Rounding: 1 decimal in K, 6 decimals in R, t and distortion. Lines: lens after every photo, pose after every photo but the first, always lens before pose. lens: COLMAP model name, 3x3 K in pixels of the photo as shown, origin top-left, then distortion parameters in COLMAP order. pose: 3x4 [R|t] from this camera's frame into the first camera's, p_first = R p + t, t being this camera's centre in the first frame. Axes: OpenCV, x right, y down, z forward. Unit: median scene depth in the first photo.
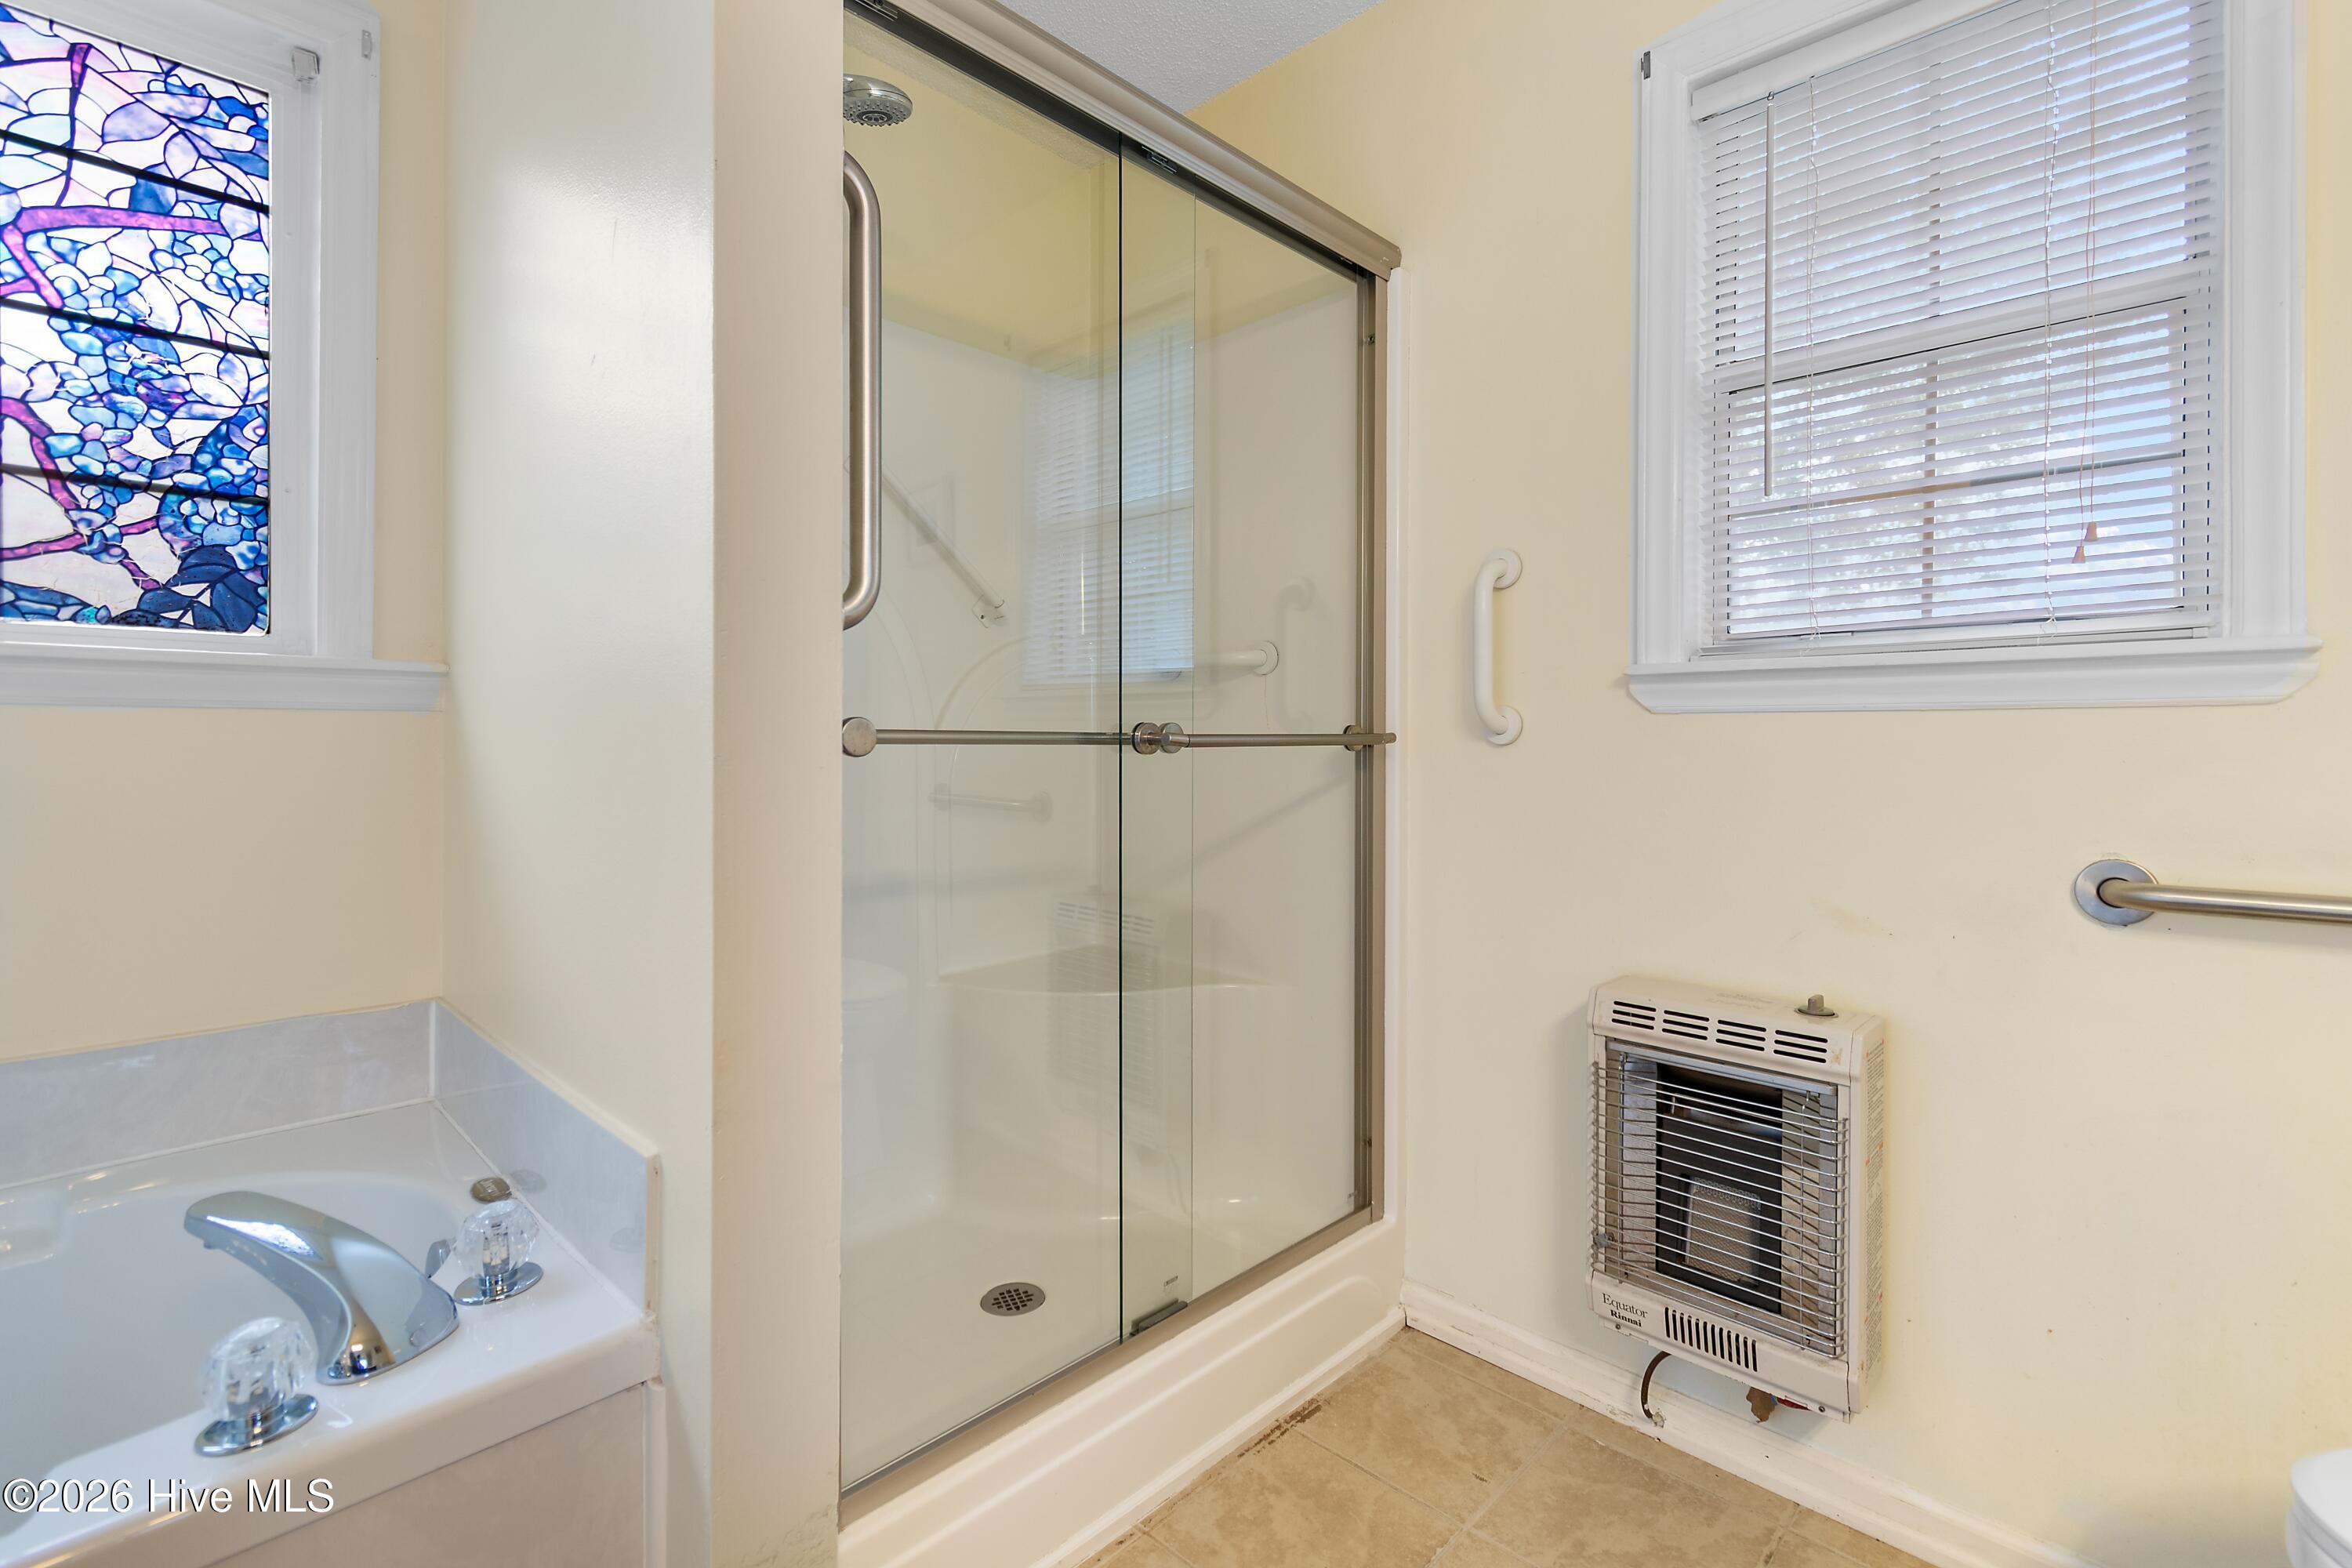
lens RADIAL K [[1042.5, 0, 1177.9], [0, 1042.5, 741.6], [0, 0, 1]] dist [0.002004, -0.000034]
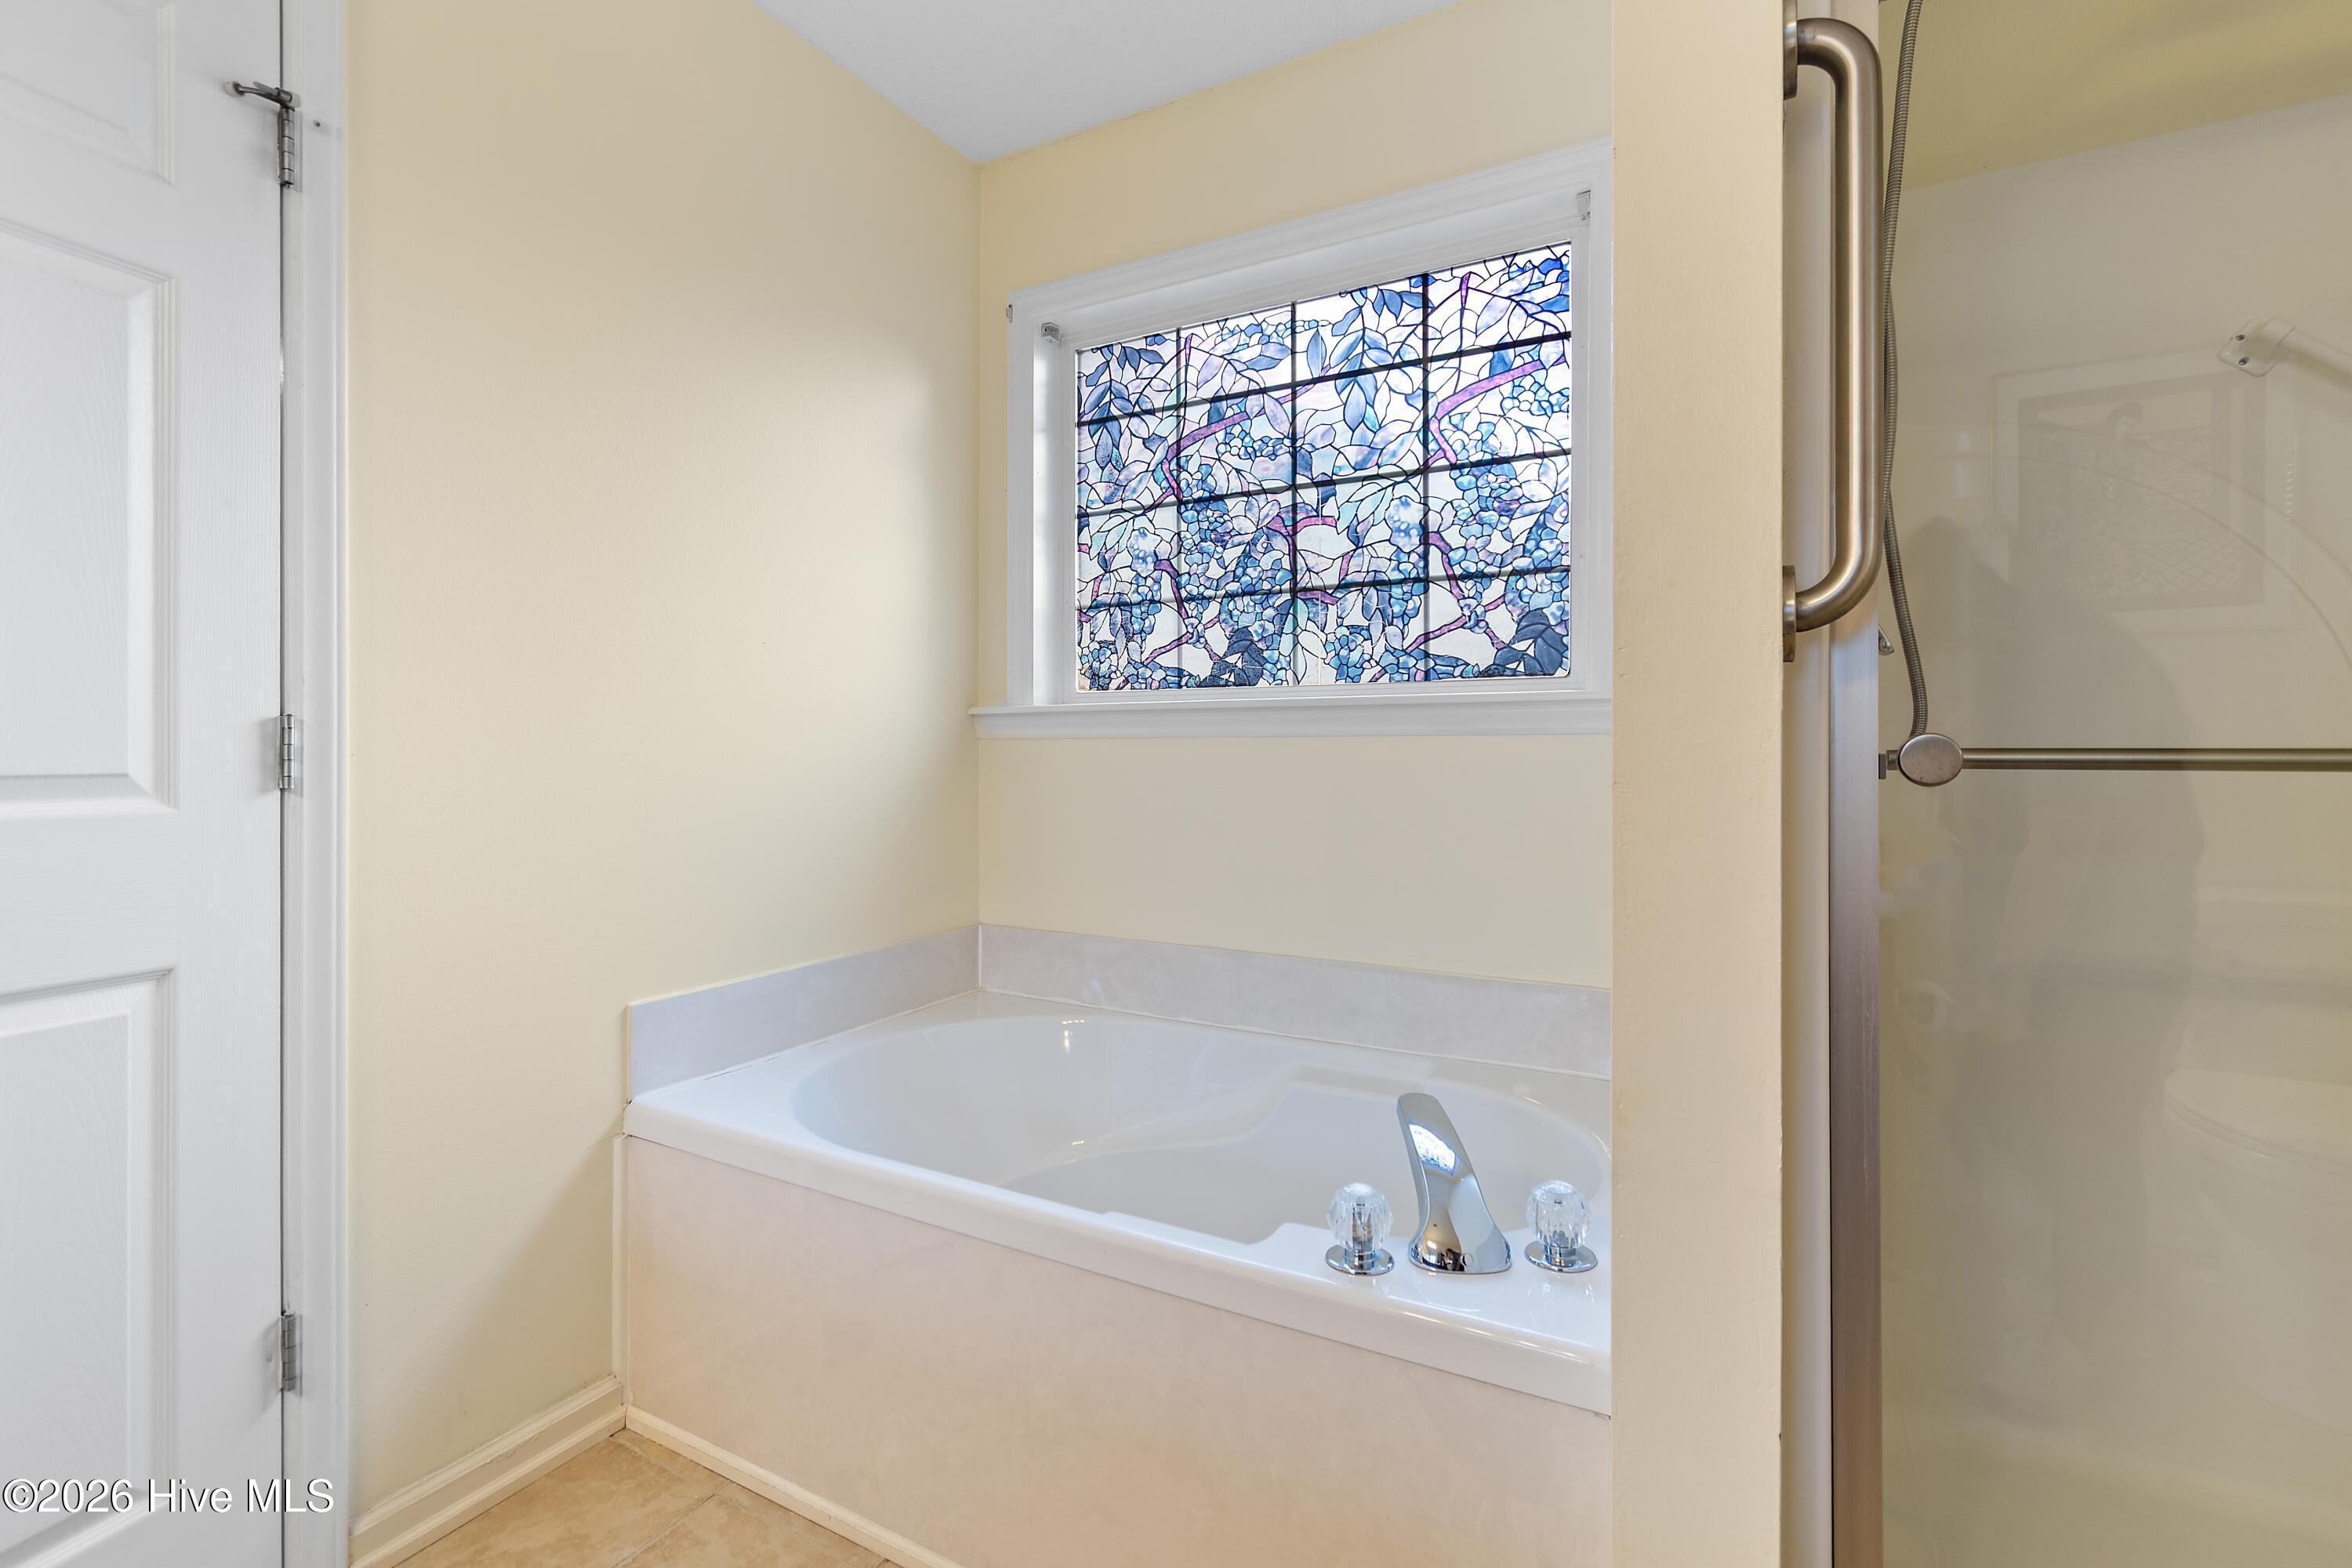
lens RADIAL K [[1049.8, 0, 1179.5], [0, 1049.8, 747.2], [0, 0, 1]] dist [0.014413, 0.000012]
pose [[0.266281, -0.011828, -0.963823, 0.235094], [-0.001908, 0.999916, -0.012798, 0.001443], [0.963894, 0.005247, 0.266236, 0.238684]]
